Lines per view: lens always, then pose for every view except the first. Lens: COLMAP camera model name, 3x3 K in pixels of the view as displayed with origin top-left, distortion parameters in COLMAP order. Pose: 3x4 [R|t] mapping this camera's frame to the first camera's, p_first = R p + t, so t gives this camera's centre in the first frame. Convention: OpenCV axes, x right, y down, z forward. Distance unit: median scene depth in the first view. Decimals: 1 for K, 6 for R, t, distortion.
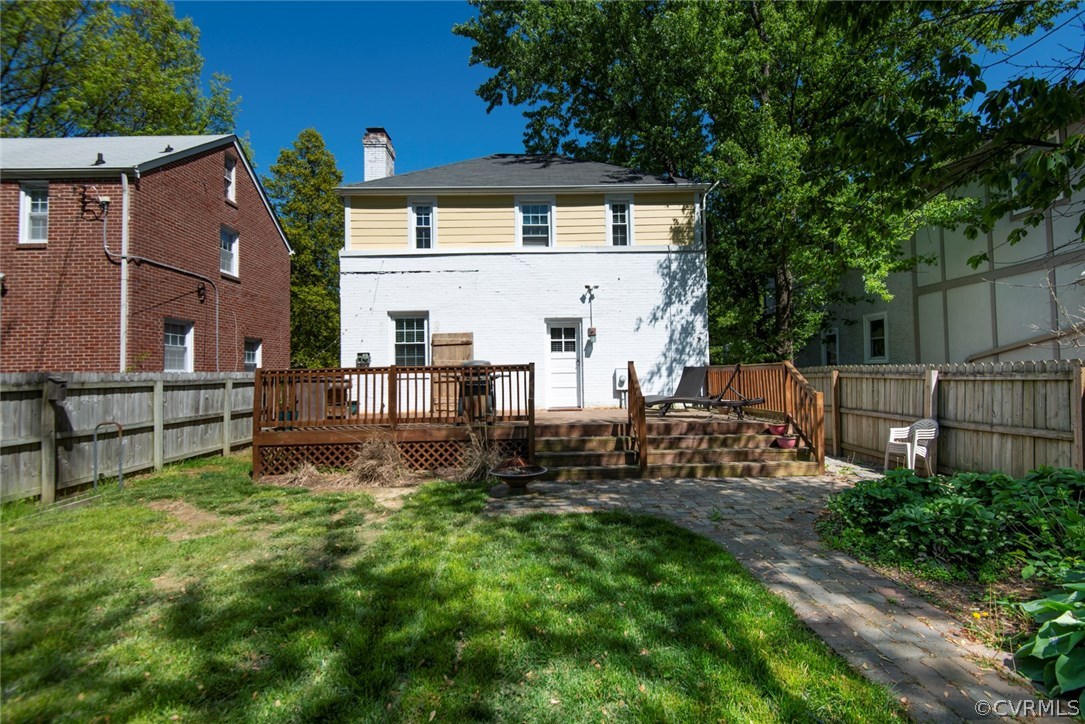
lens RADIAL K [[507.1, 0, 544.4], [0, 507.1, 365.5], [0, 0, 1]] dist [-0.010928, -0.001082]
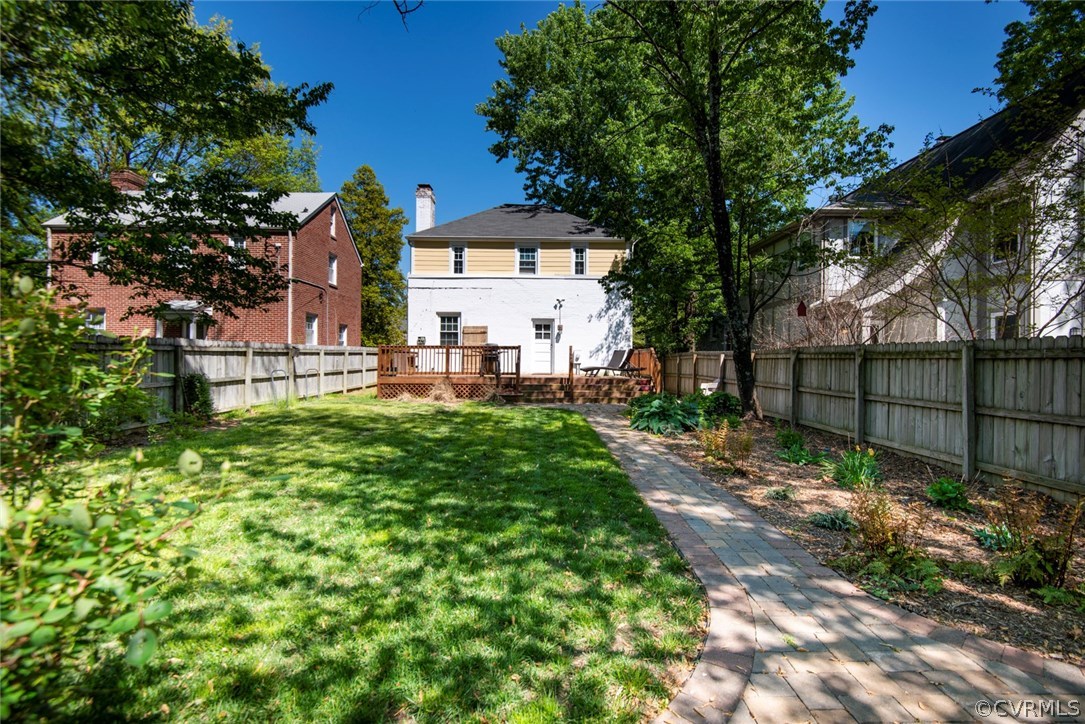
lens RADIAL K [[507.1, 0, 540.0], [0, 507.1, 358.2], [0, 0, 1]] dist [-0.010928, -0.001082]
pose [[0.999503, 0.026520, -0.017037, 0.058875], [-0.026164, 0.999441, 0.020793, 0.000753], [0.017579, -0.020337, 0.999639, -0.633549]]
